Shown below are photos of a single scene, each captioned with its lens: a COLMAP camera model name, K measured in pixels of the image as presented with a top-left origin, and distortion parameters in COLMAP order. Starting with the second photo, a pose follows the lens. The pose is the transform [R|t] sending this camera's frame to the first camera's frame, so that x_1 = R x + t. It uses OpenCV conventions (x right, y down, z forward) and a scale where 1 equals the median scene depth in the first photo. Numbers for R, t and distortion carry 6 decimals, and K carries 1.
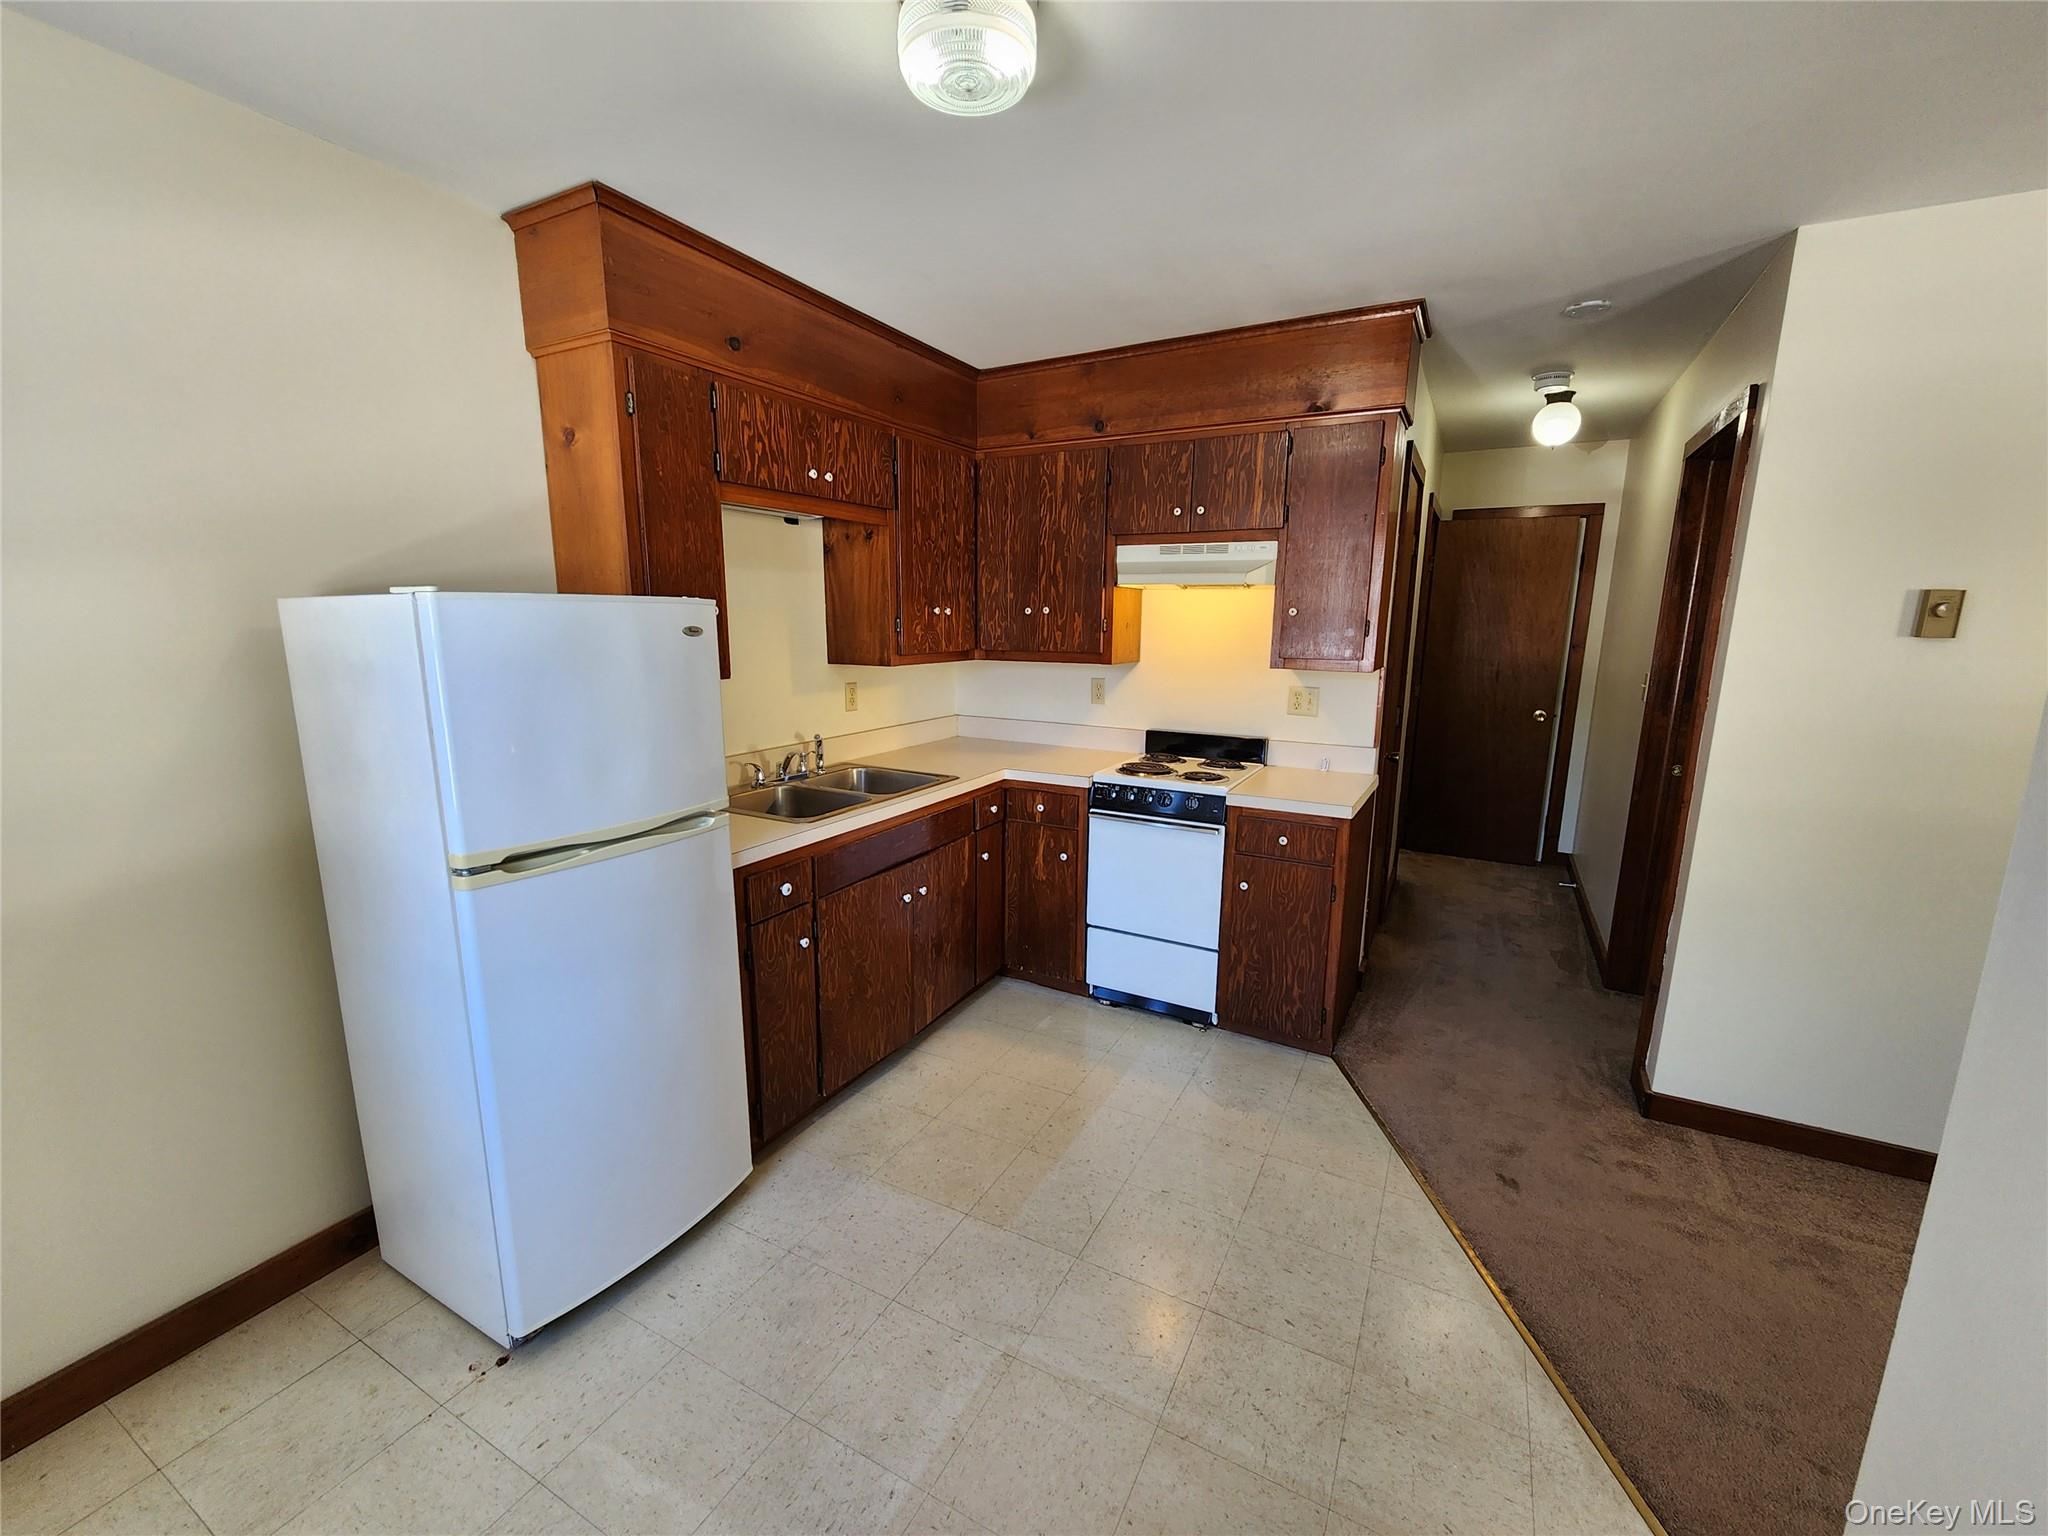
lens RADIAL K [[833.8, 0, 1026.3], [0, 833.8, 771.2], [0, 0, 1]] dist [-0.001802, -0.000010]
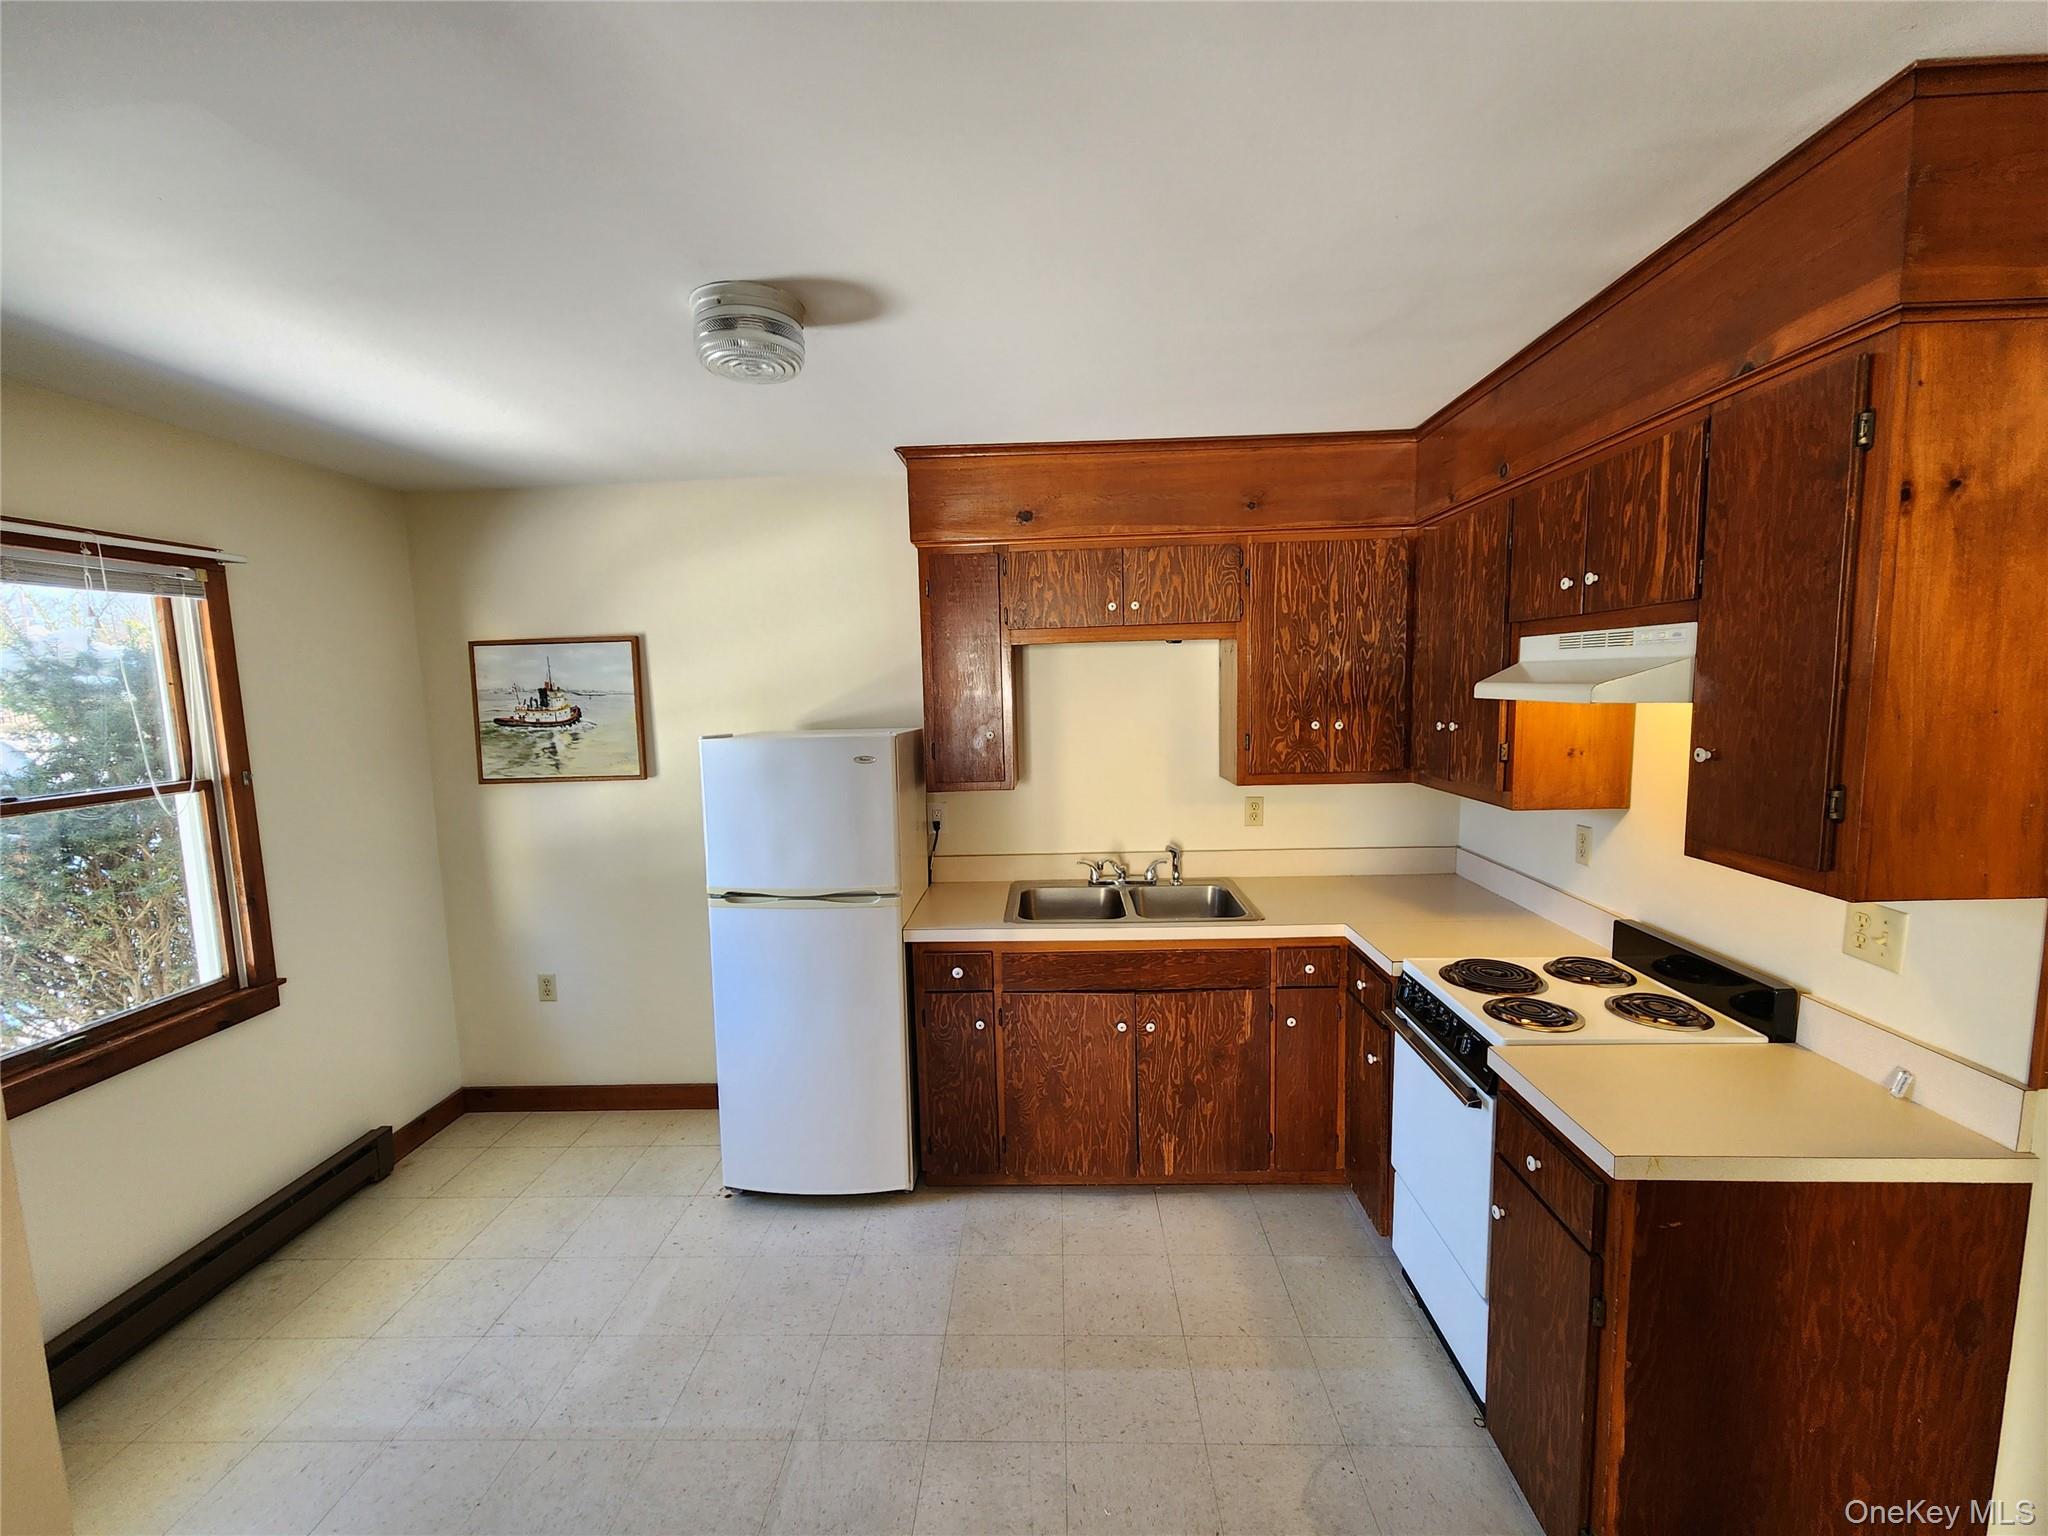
lens RADIAL K [[833.8, 0, 1030.7], [0, 833.8, 773.0], [0, 0, 1]] dist [-0.001802, -0.000010]
pose [[0.446486, 0.077520, -0.891426, 0.584358], [-0.137833, 0.990308, 0.017083, -0.128281], [0.884111, 0.115241, 0.452844, 0.385018]]
